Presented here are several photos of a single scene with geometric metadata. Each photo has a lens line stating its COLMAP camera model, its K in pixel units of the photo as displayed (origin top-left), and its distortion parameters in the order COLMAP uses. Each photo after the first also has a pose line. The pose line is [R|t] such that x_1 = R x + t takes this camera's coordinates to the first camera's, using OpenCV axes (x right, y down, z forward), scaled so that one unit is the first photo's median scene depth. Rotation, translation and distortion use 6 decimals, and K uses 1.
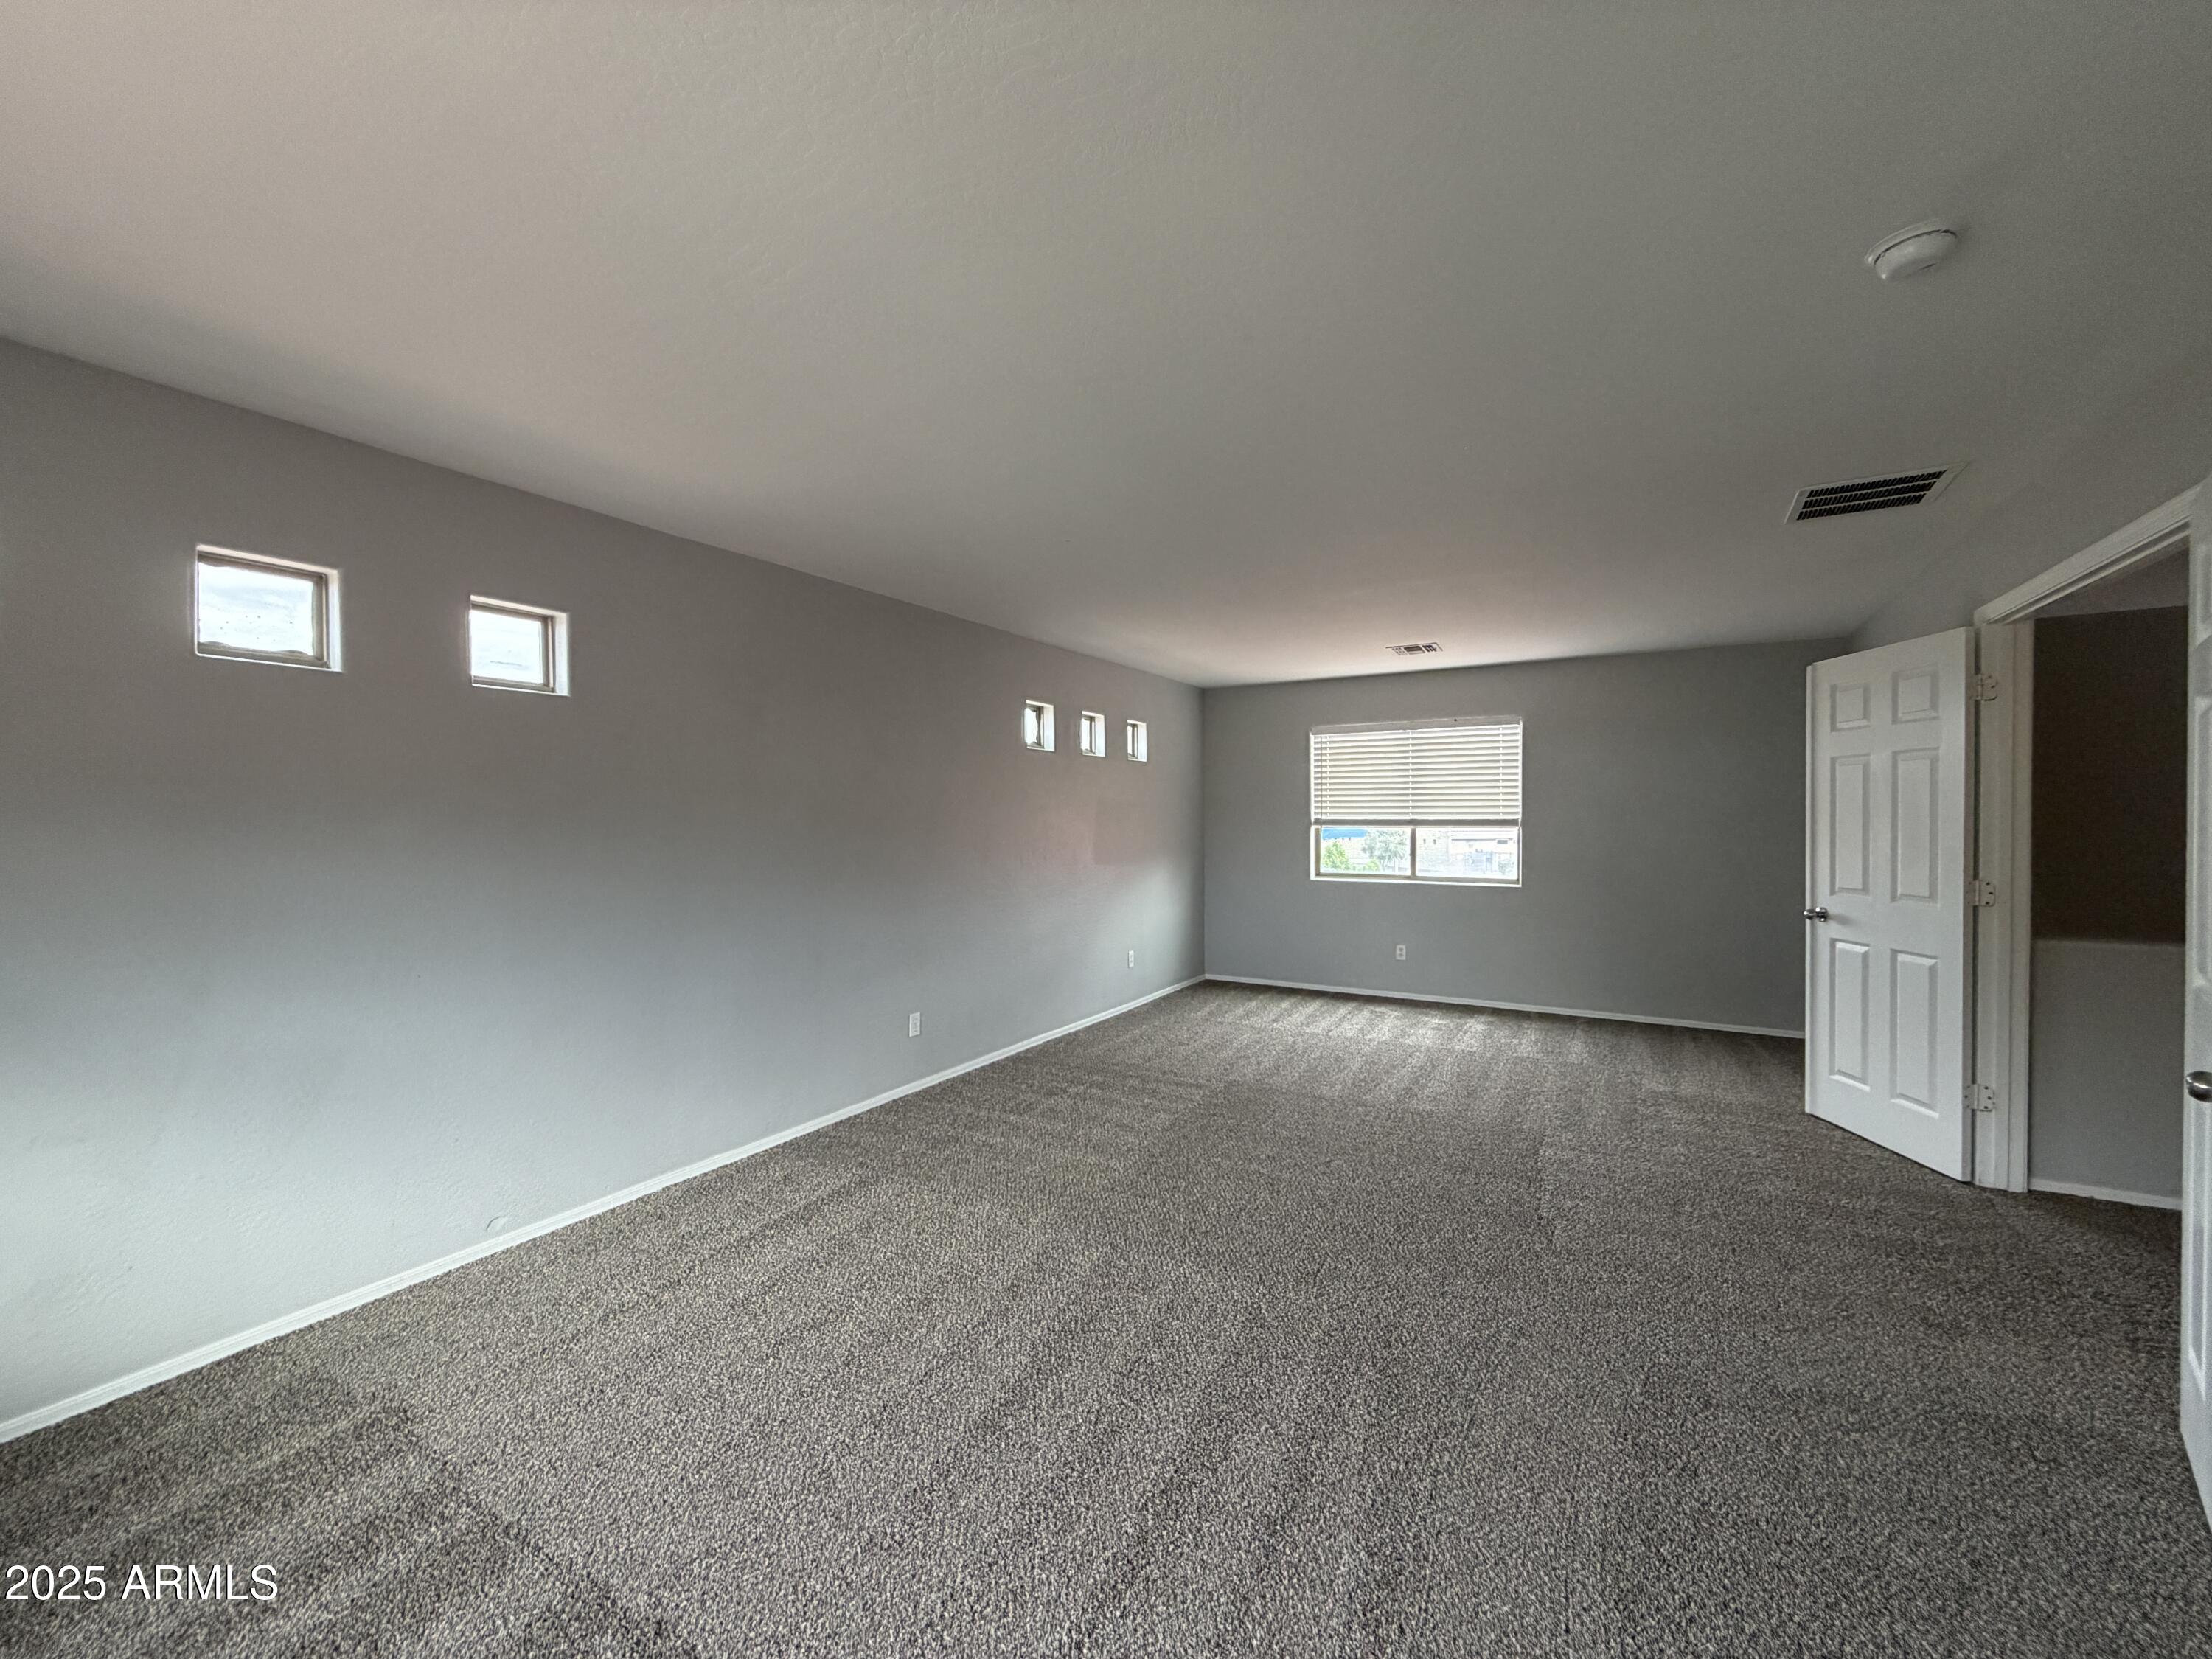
lens RADIAL K [[876.6, 0, 1120.3], [0, 876.6, 831.0], [0, 0, 1]] dist [-0.003768, 0.000435]
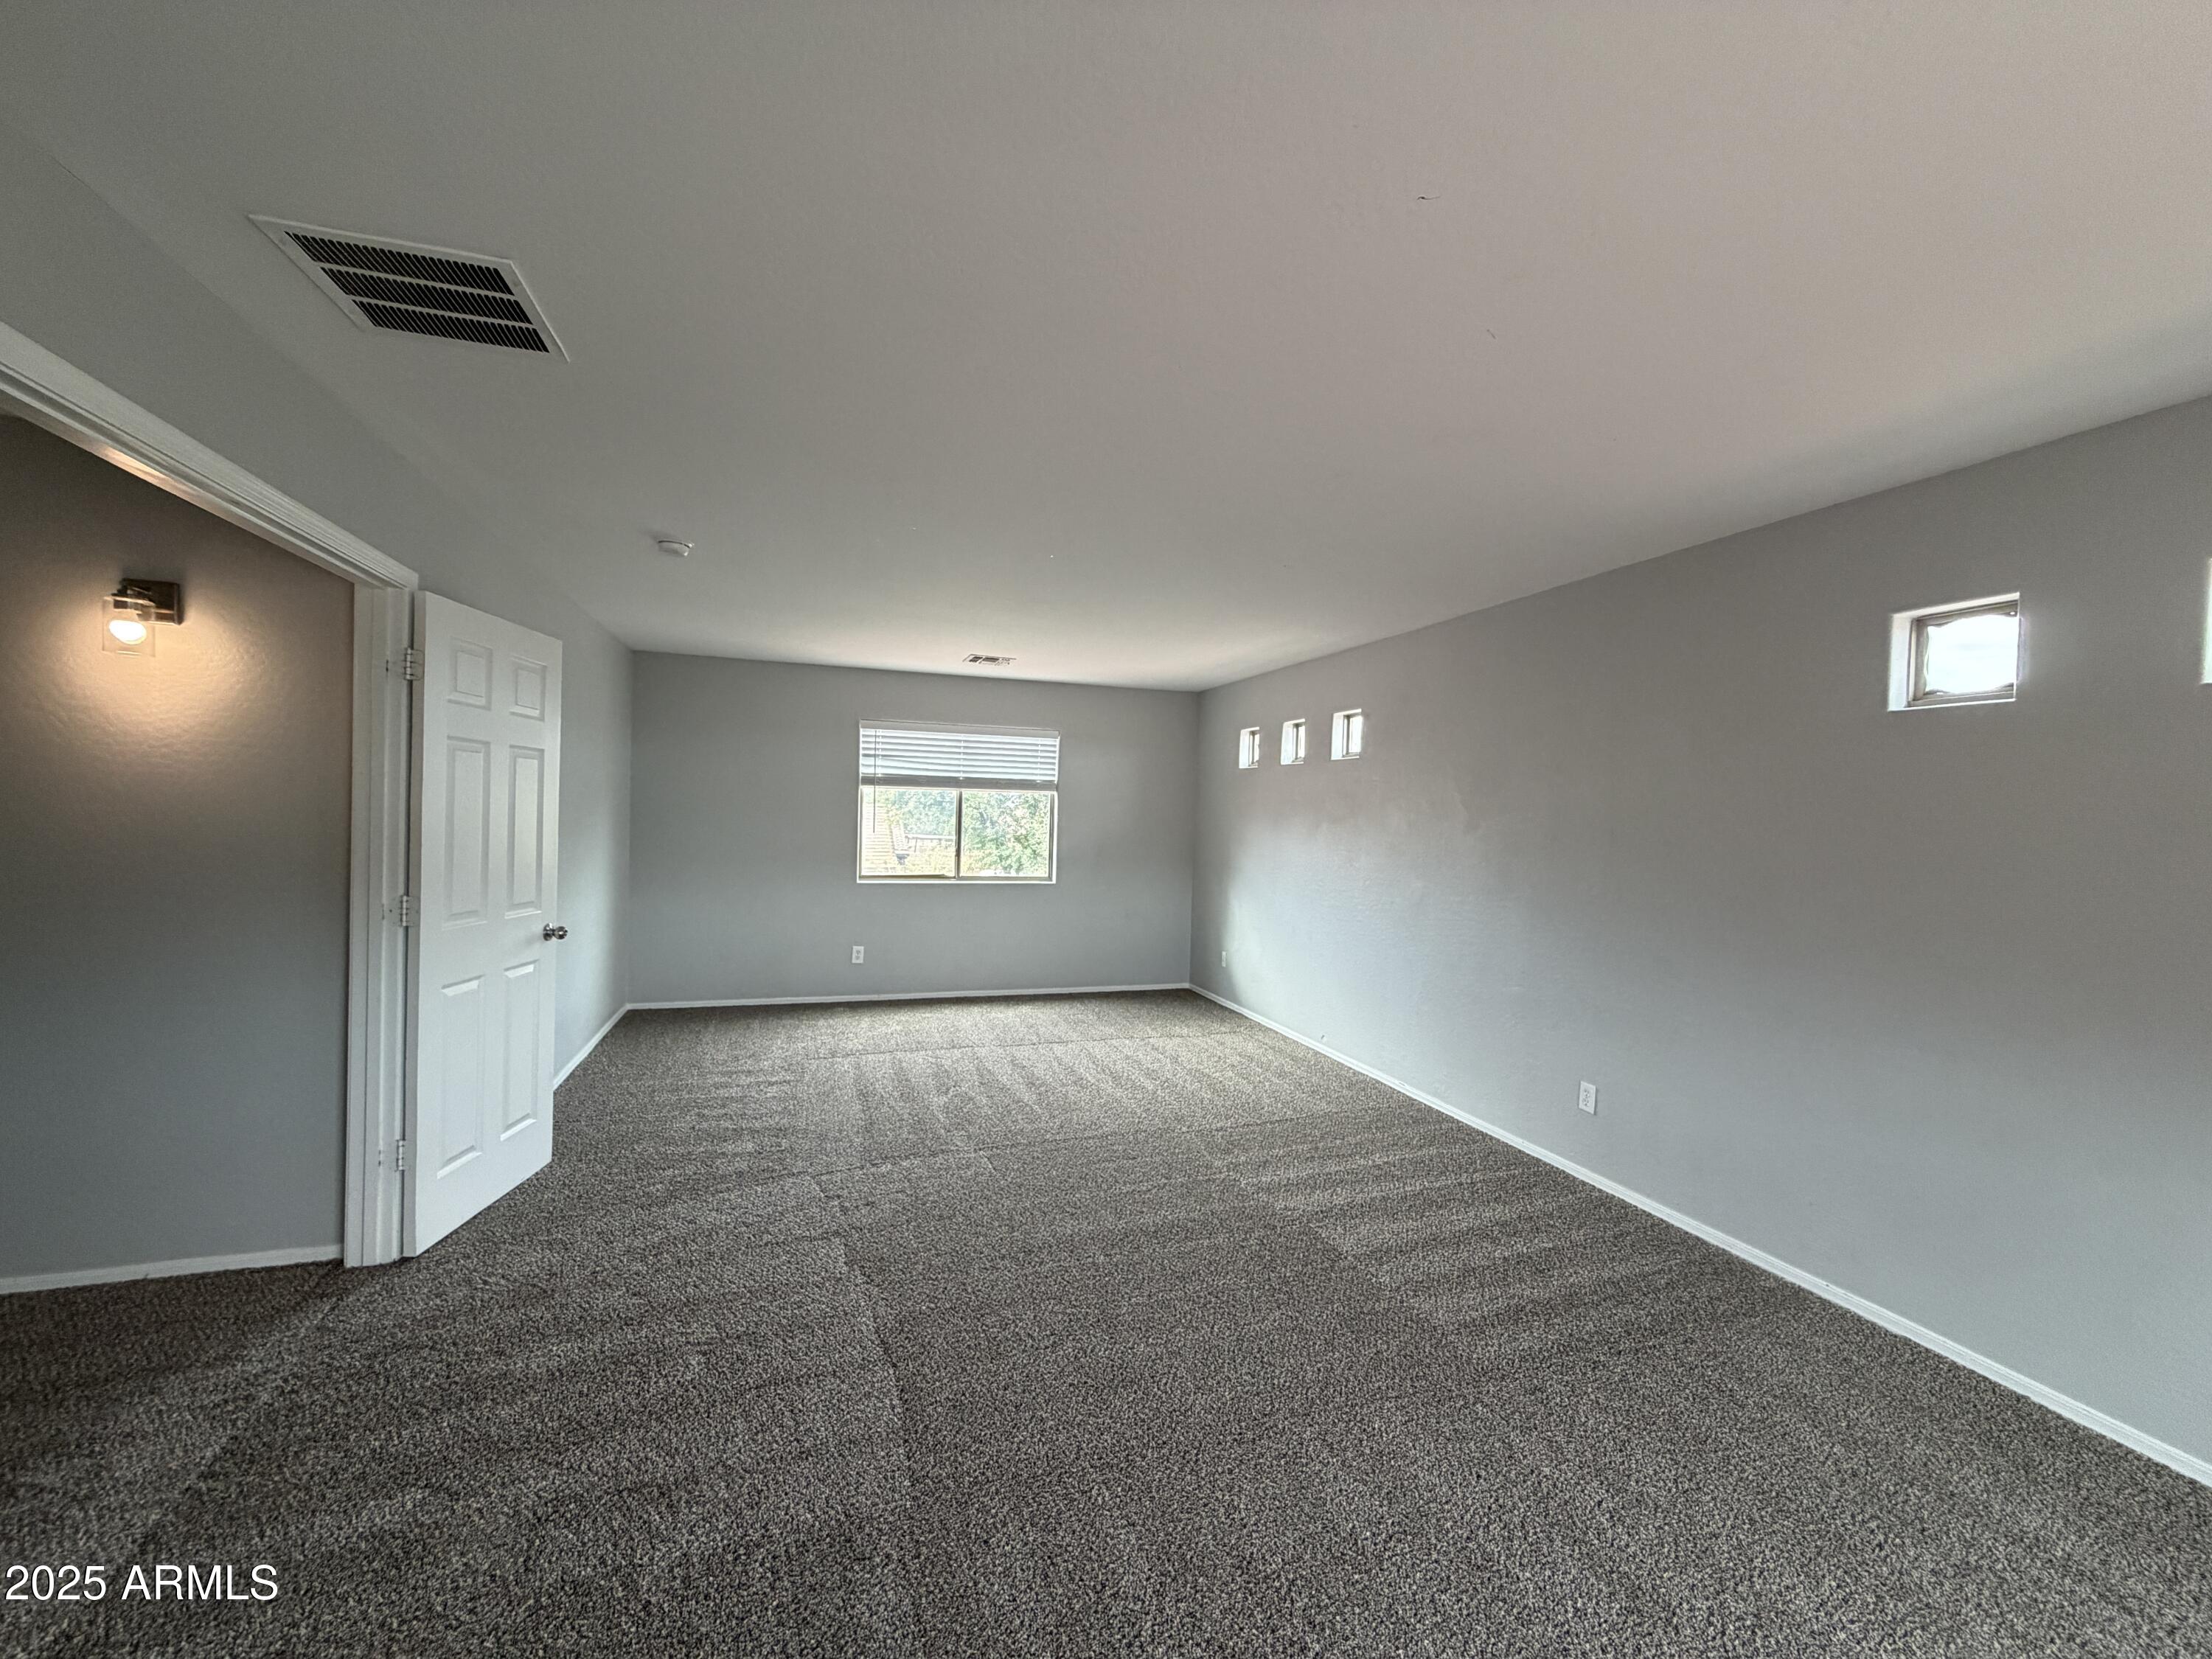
lens RADIAL K [[876.6, 0, 1102.4], [0, 876.6, 818.3], [0, 0, 1]] dist [-0.003768, 0.000435]
pose [[-0.644184, -0.009431, -0.764812, 0.752077], [-0.042035, 0.998849, 0.023088, -0.037802], [0.763714, 0.047021, -0.643840, 1.313416]]
